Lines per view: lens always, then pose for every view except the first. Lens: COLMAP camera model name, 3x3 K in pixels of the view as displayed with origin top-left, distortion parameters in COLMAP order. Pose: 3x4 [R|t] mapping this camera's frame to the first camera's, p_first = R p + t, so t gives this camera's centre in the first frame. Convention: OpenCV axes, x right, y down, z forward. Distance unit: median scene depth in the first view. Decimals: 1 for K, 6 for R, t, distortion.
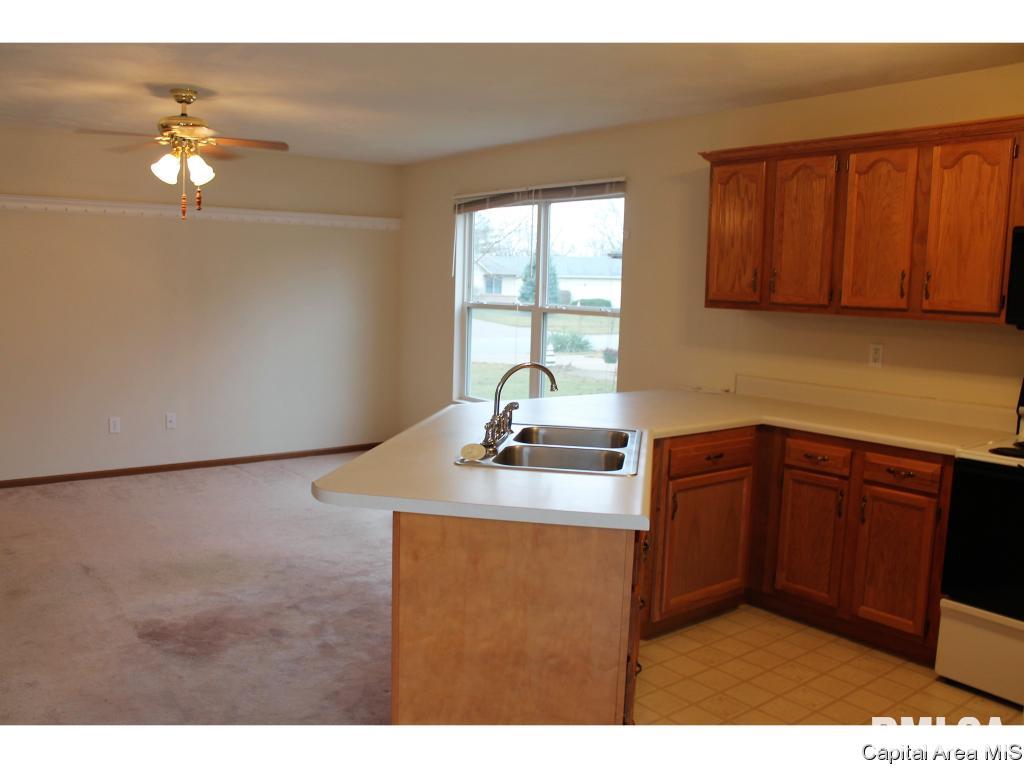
lens RADIAL K [[863.7, 0, 492.5], [0, 863.7, 386.7], [0, 0, 1]] dist [-0.155118, 0.126601]
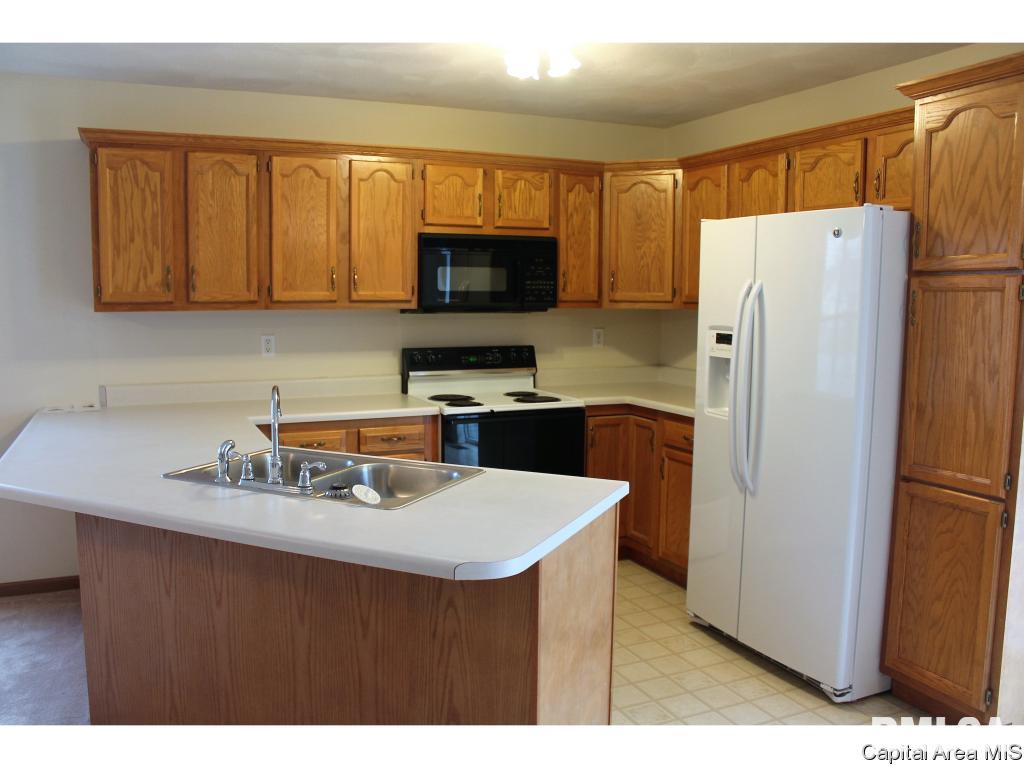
lens RADIAL K [[863.7, 0, 506.9], [0, 863.7, 388.1], [0, 0, 1]] dist [-0.155118, 0.126601]
pose [[0.233933, -0.135301, 0.962792, -0.538687], [0.115389, 0.987134, 0.110686, -0.071130], [-0.965381, 0.085202, 0.246536, 0.457148]]
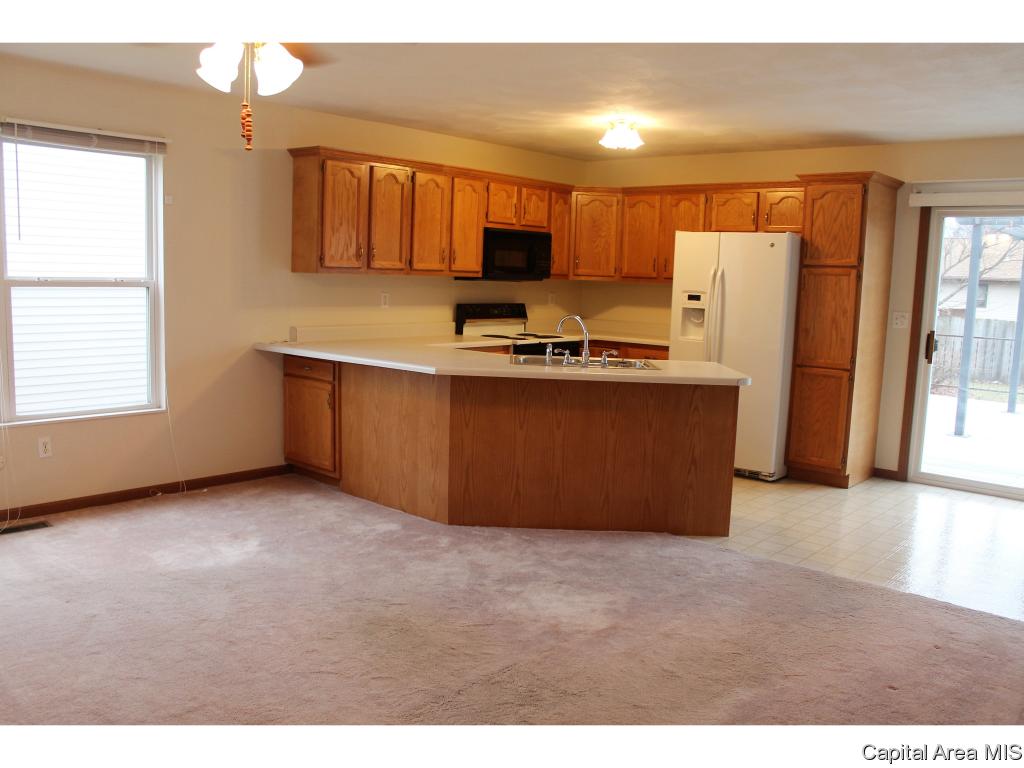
lens RADIAL K [[863.7, 0, 514.9], [0, 863.7, 383.6], [0, 0, 1]] dist [-0.155118, 0.126601]
pose [[-0.189053, -0.158579, 0.969078, -1.161846], [0.077441, 0.981393, 0.175702, -0.149261], [-0.978908, 0.108264, -0.173255, 1.085525]]
